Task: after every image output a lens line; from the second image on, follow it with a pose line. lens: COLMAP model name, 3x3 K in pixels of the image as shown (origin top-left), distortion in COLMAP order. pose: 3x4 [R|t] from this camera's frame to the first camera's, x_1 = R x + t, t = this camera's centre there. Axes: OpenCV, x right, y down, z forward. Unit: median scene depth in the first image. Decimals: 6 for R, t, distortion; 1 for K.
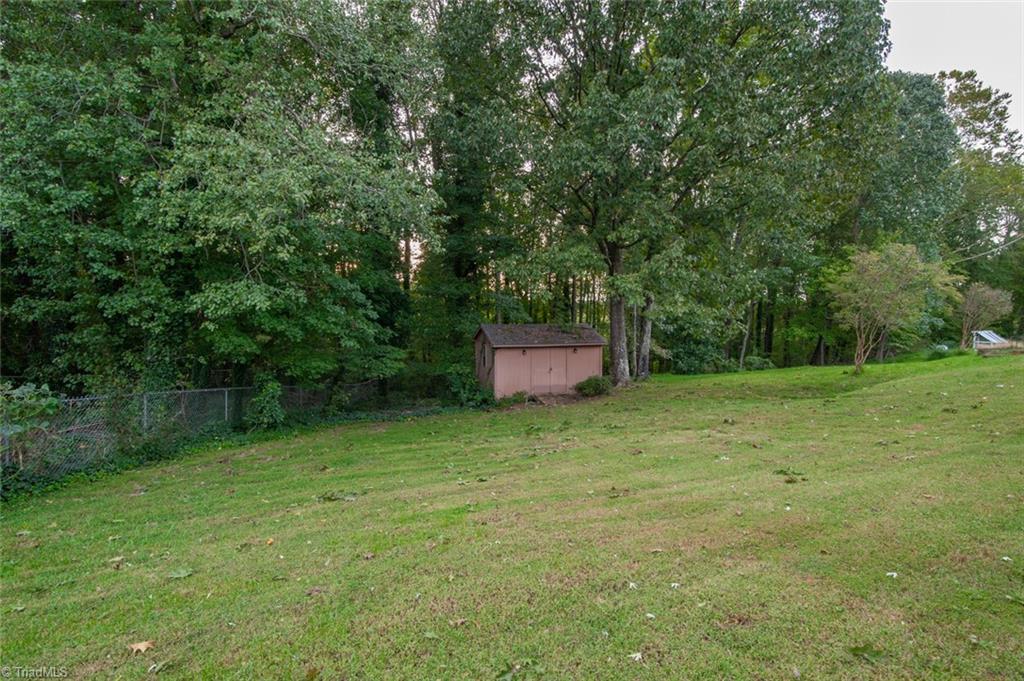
lens RADIAL K [[471.3, 0, 508.6], [0, 471.3, 337.8], [0, 0, 1]] dist [0.003189, -0.000107]
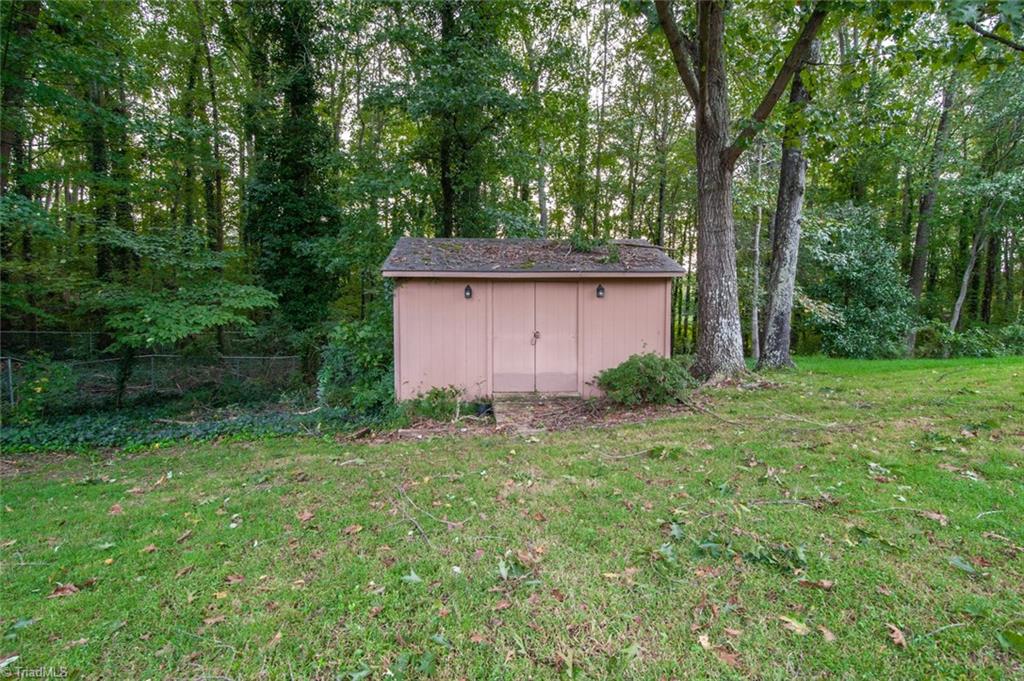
lens RADIAL K [[471.3, 0, 510.0], [0, 471.3, 321.5], [0, 0, 1]] dist [0.003189, -0.000107]
pose [[0.977103, 0.014326, -0.212282, 0.140259], [-0.011490, 0.999828, 0.014586, 0.044422], [0.212455, -0.011813, 0.977100, 0.538067]]
